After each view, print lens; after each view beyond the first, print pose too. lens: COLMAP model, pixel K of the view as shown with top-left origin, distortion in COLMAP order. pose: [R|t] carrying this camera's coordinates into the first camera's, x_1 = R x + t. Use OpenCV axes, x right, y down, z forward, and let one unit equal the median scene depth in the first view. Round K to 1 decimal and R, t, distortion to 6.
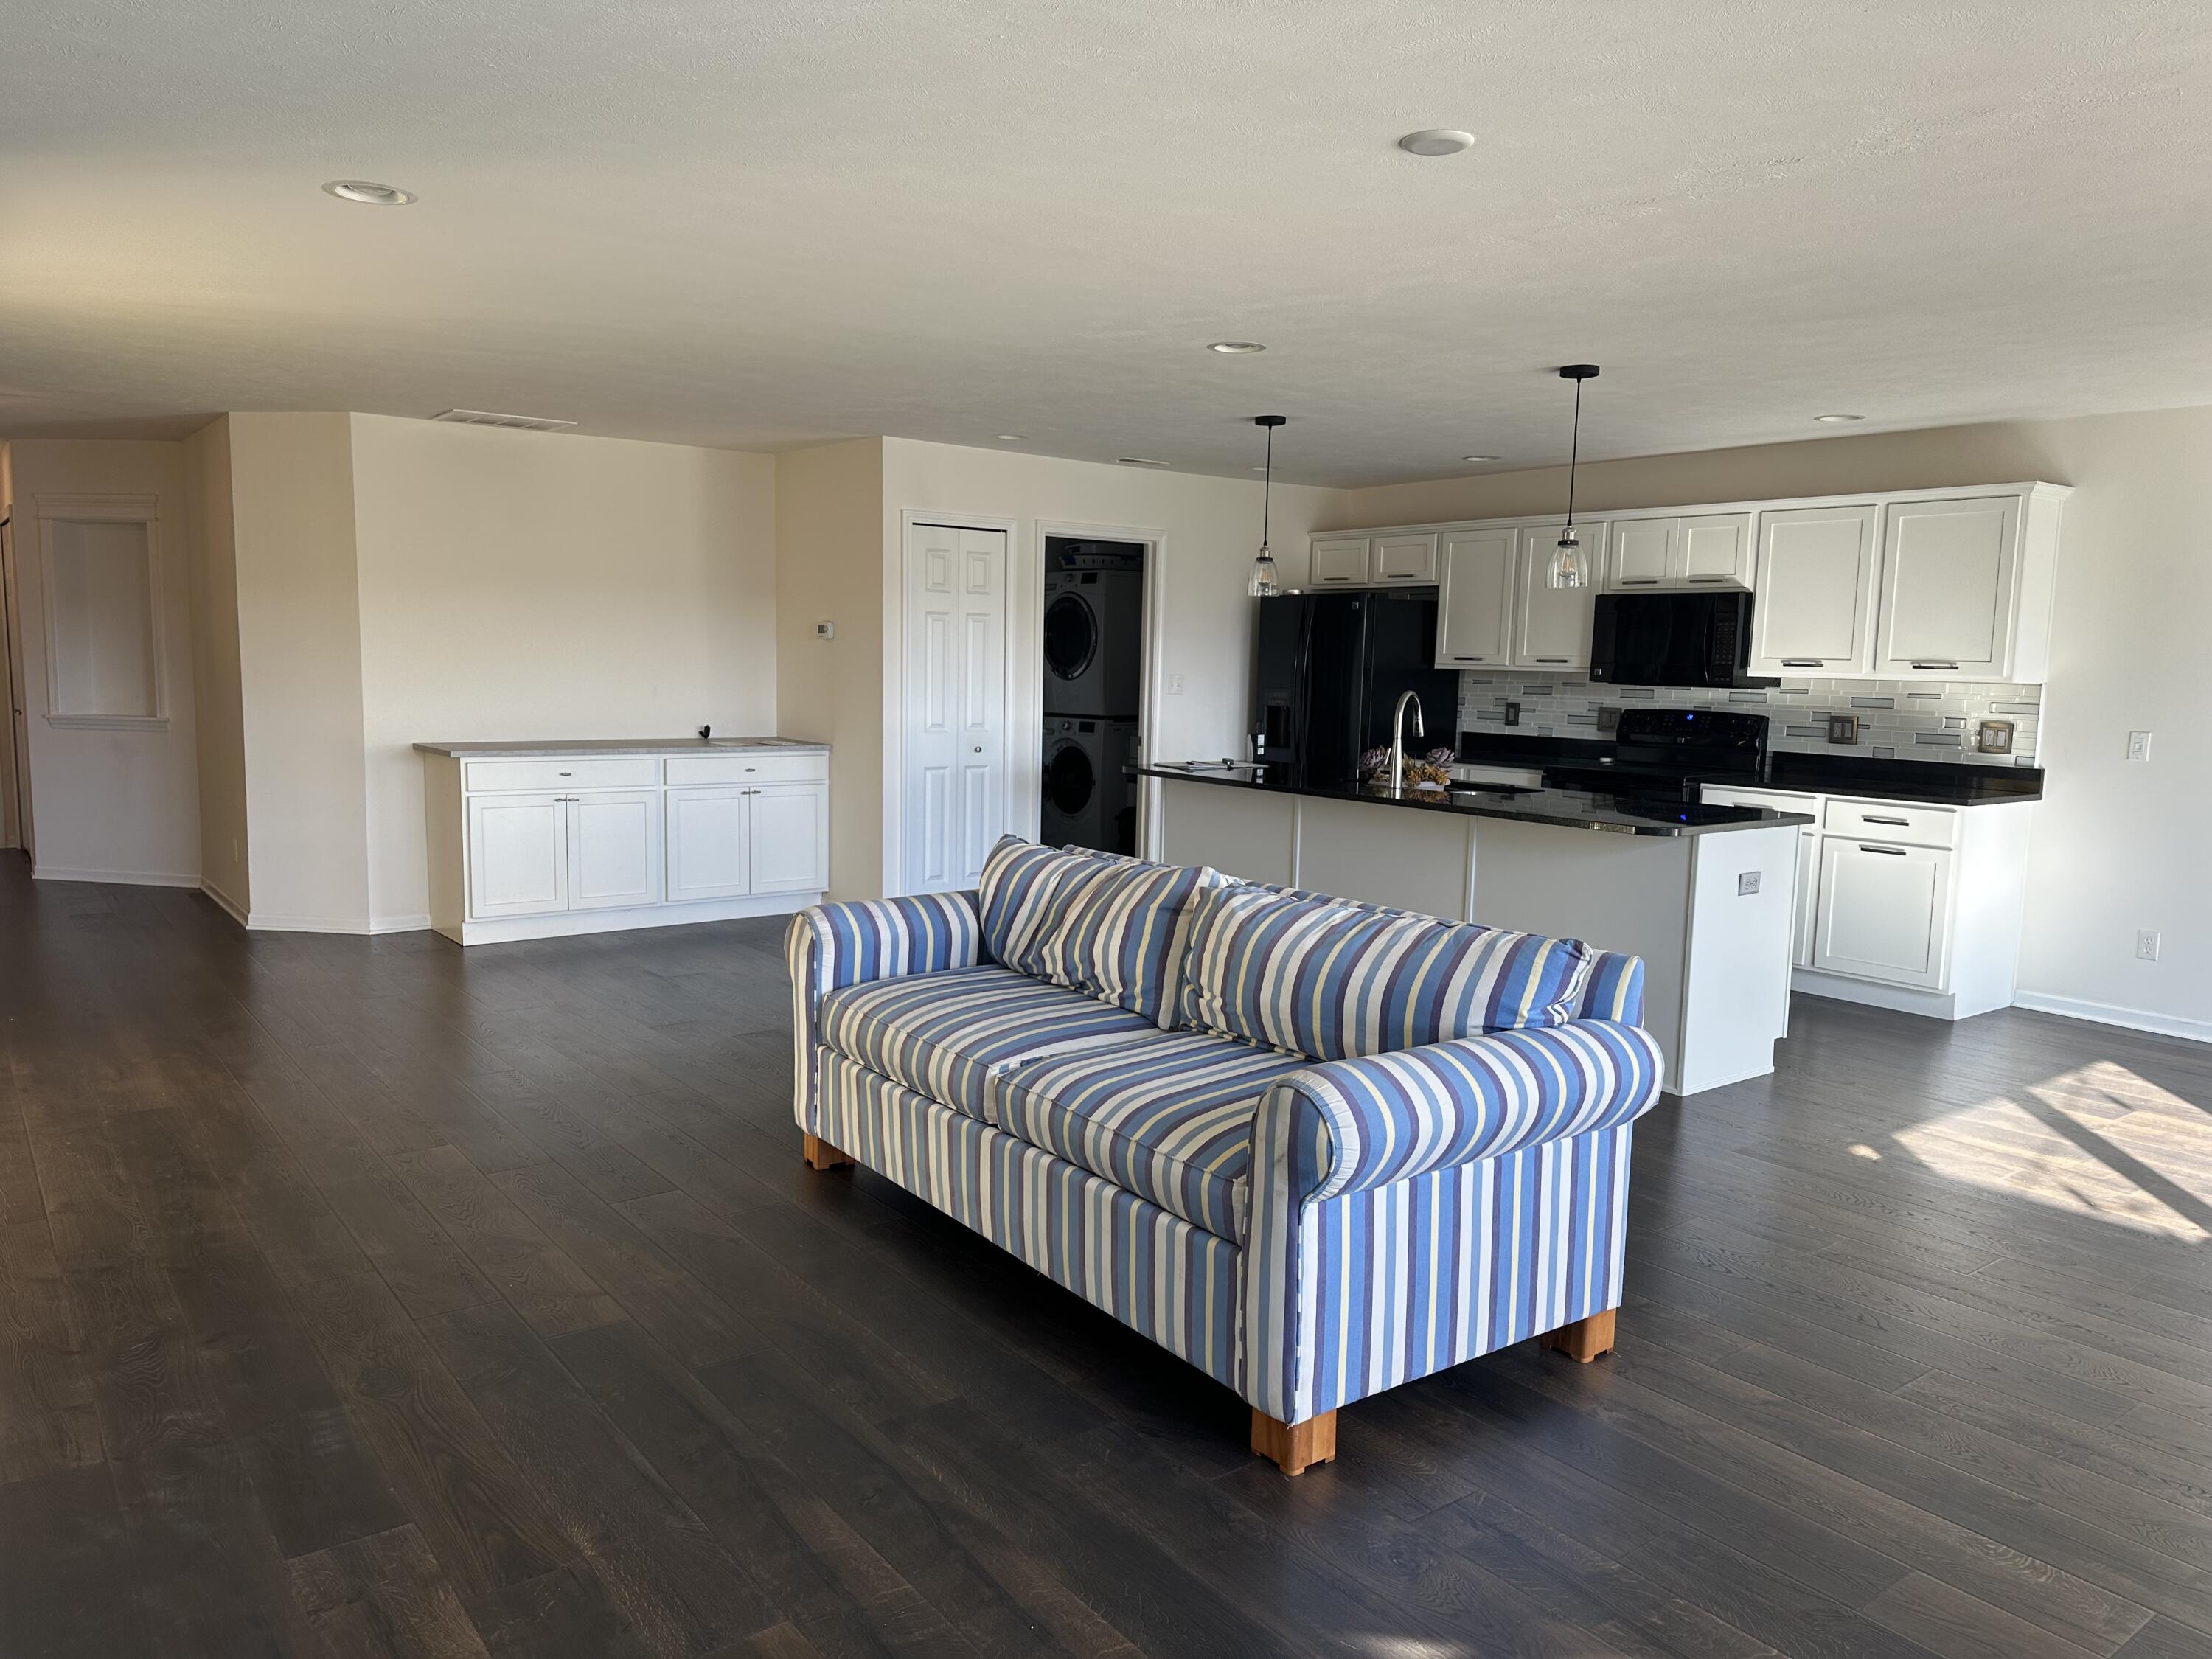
lens RADIAL K [[1538.1, 0, 1107.4], [0, 1538.1, 835.2], [0, 0, 1]] dist [0.153608, -0.261127]
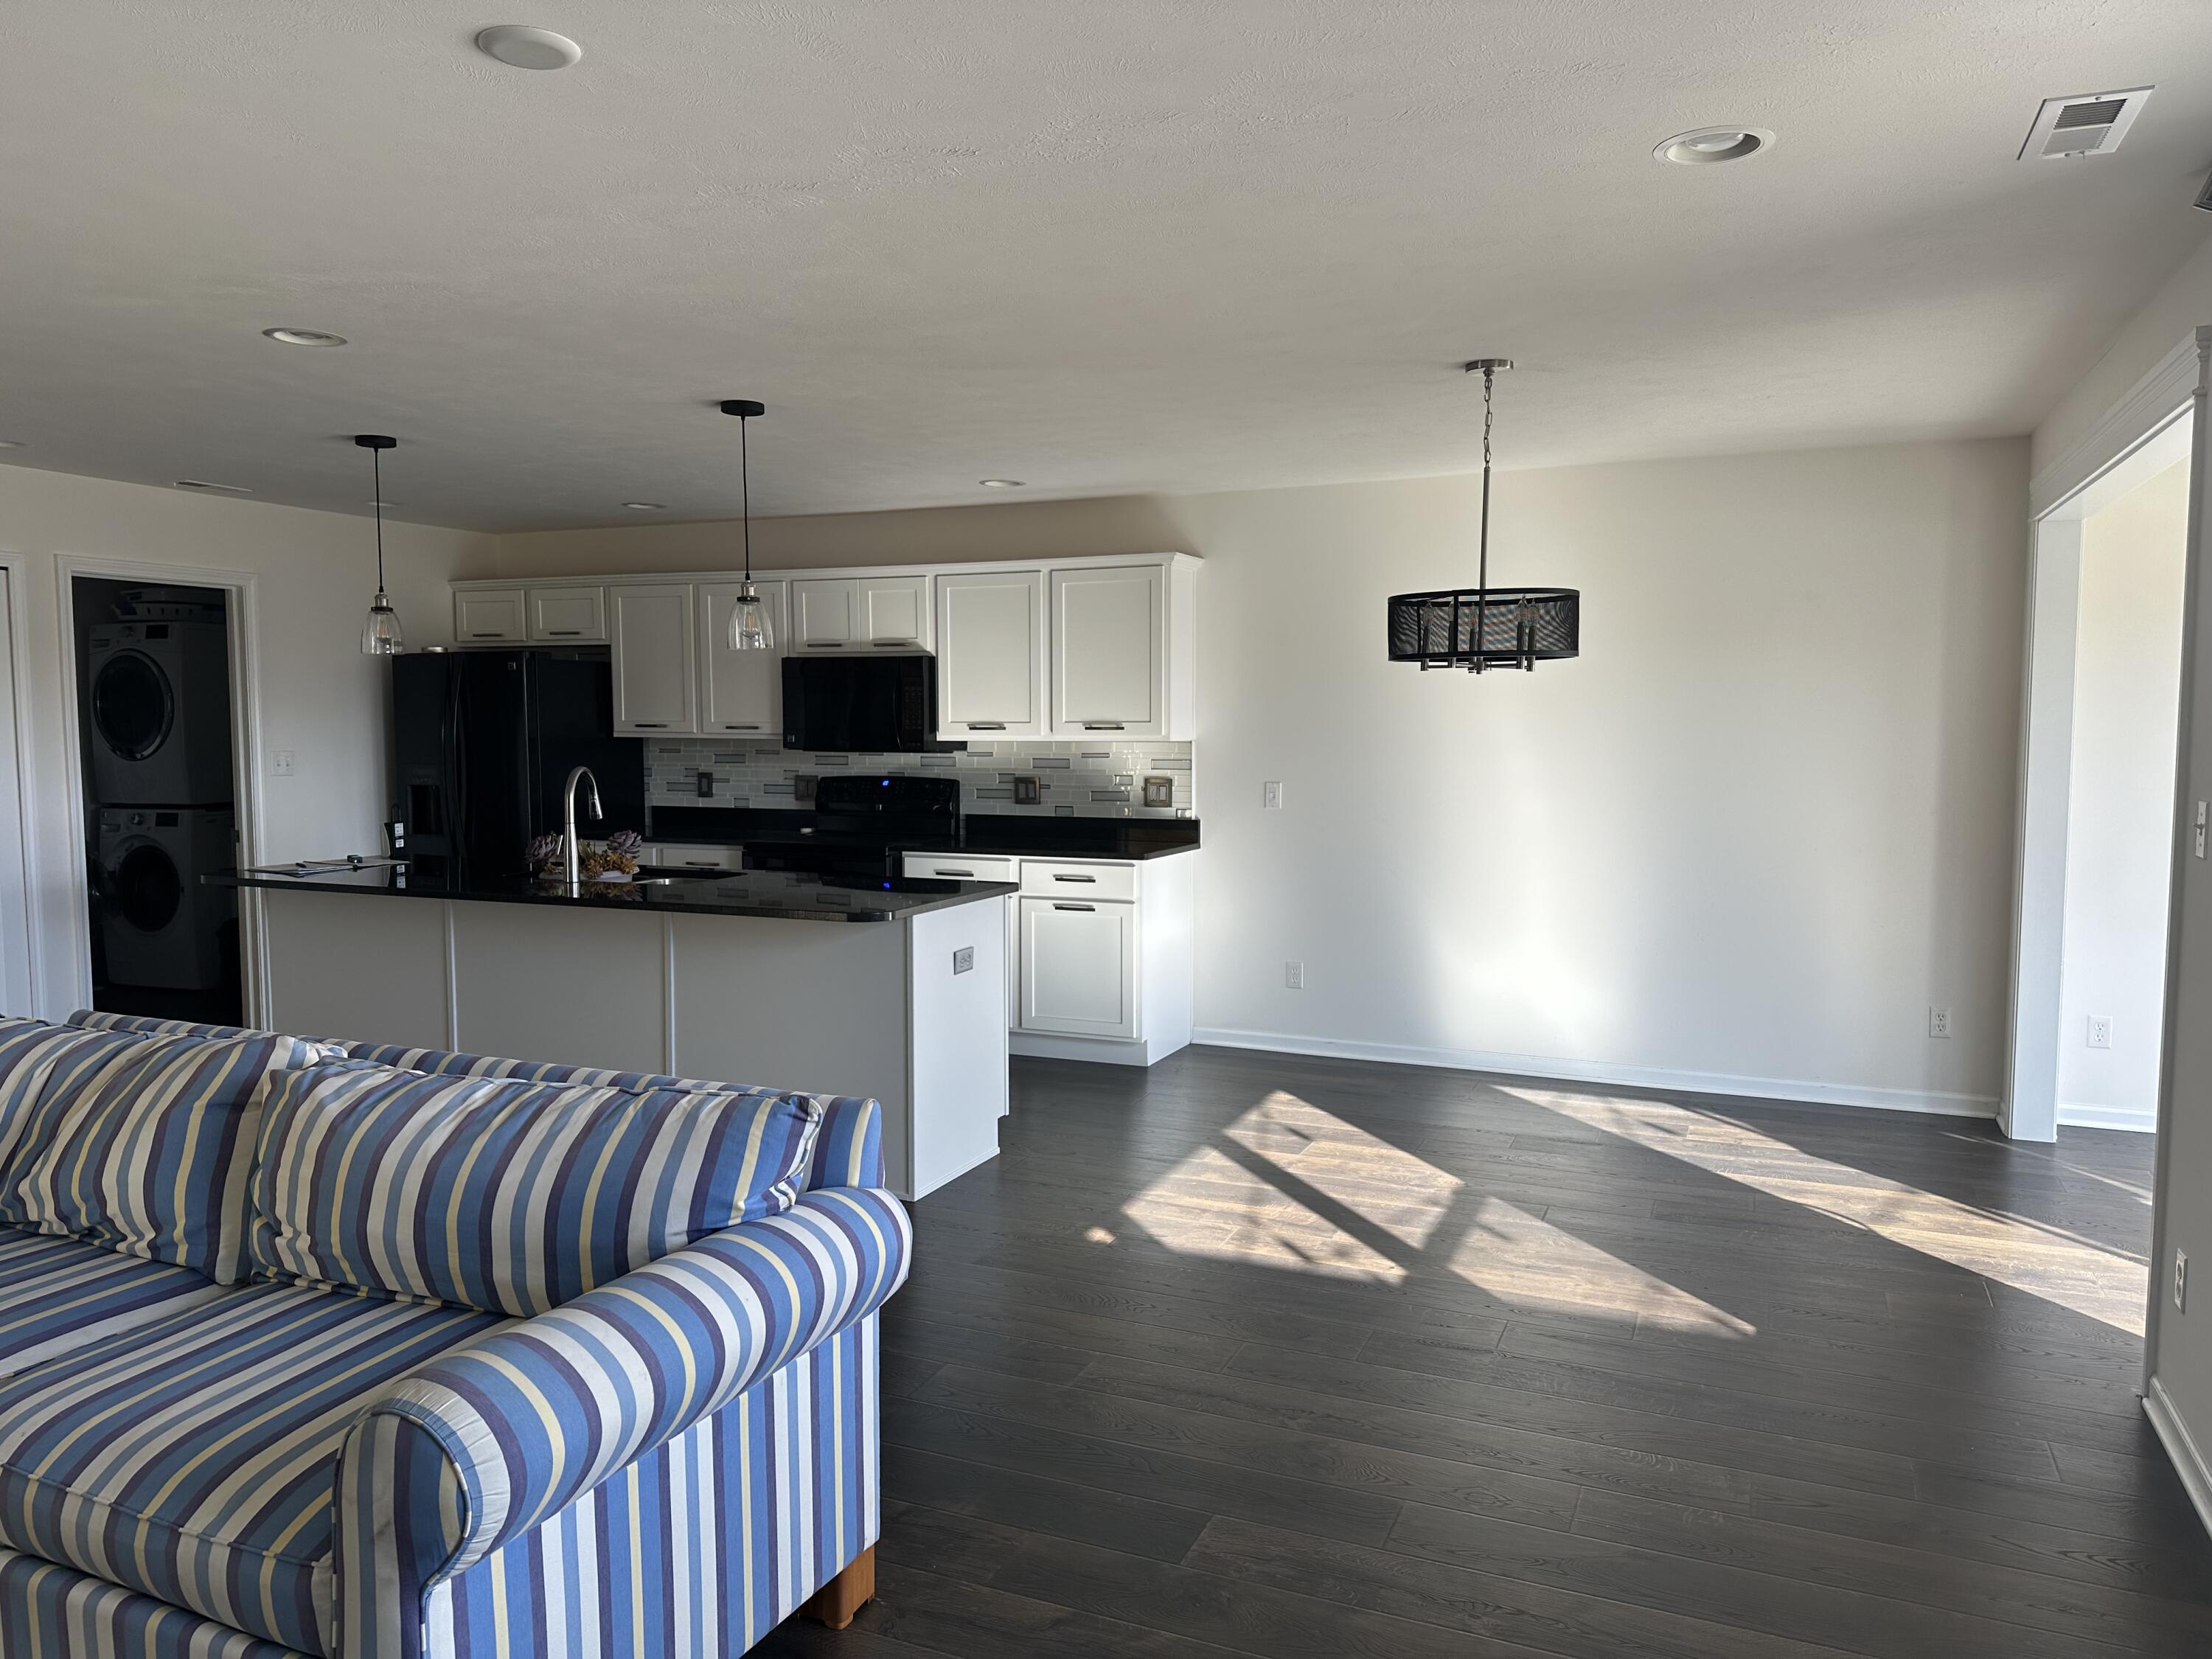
lens RADIAL K [[1543.2, 0, 1113.9], [0, 1543.2, 859.3], [0, 0, 1]] dist [0.061537, -0.075583]
pose [[0.871922, -0.065291, 0.485273, 0.030002], [0.076264, 0.997083, -0.002876, -0.016239], [-0.483670, 0.039516, 0.874358, 0.103784]]
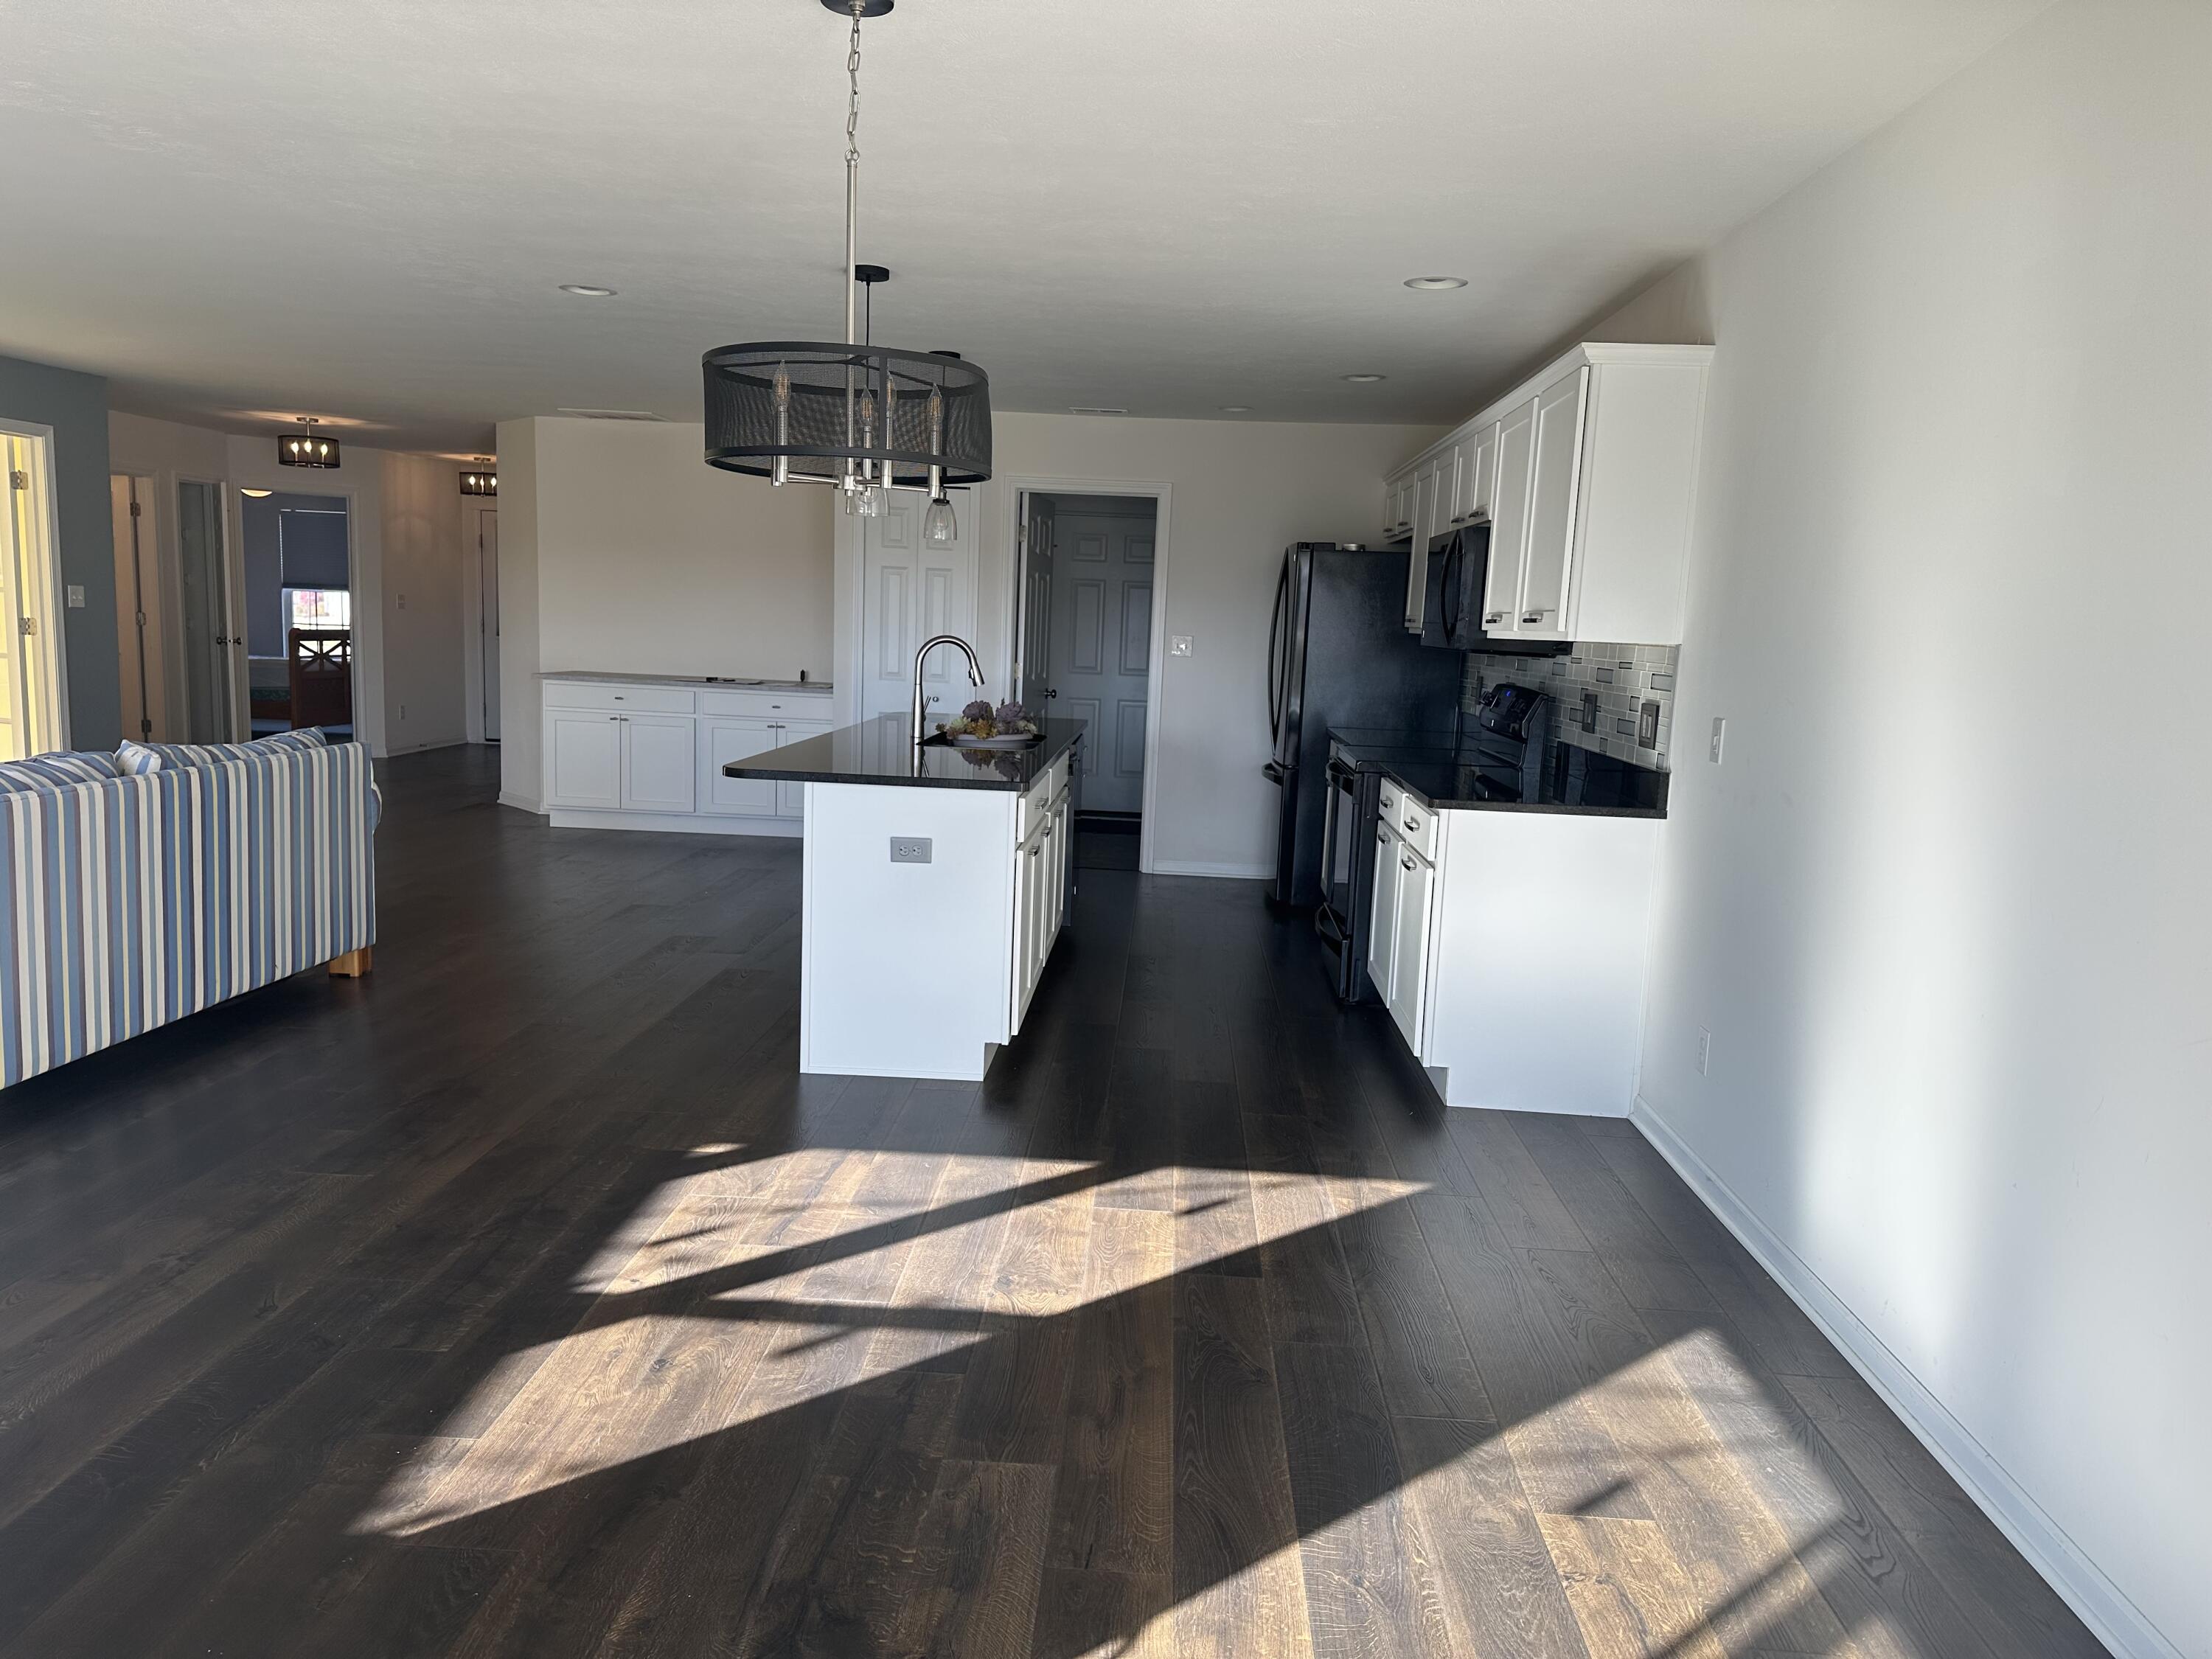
lens RADIAL K [[1550.7, 0, 1106.0], [0, 1550.7, 829.5], [0, 0, 1]] dist [0.126890, -0.188377]
pose [[0.767323, 0.096947, -0.633890, 0.806918], [-0.100053, 0.994500, 0.030984, -0.014104], [0.633407, 0.039648, 0.772803, 0.312922]]
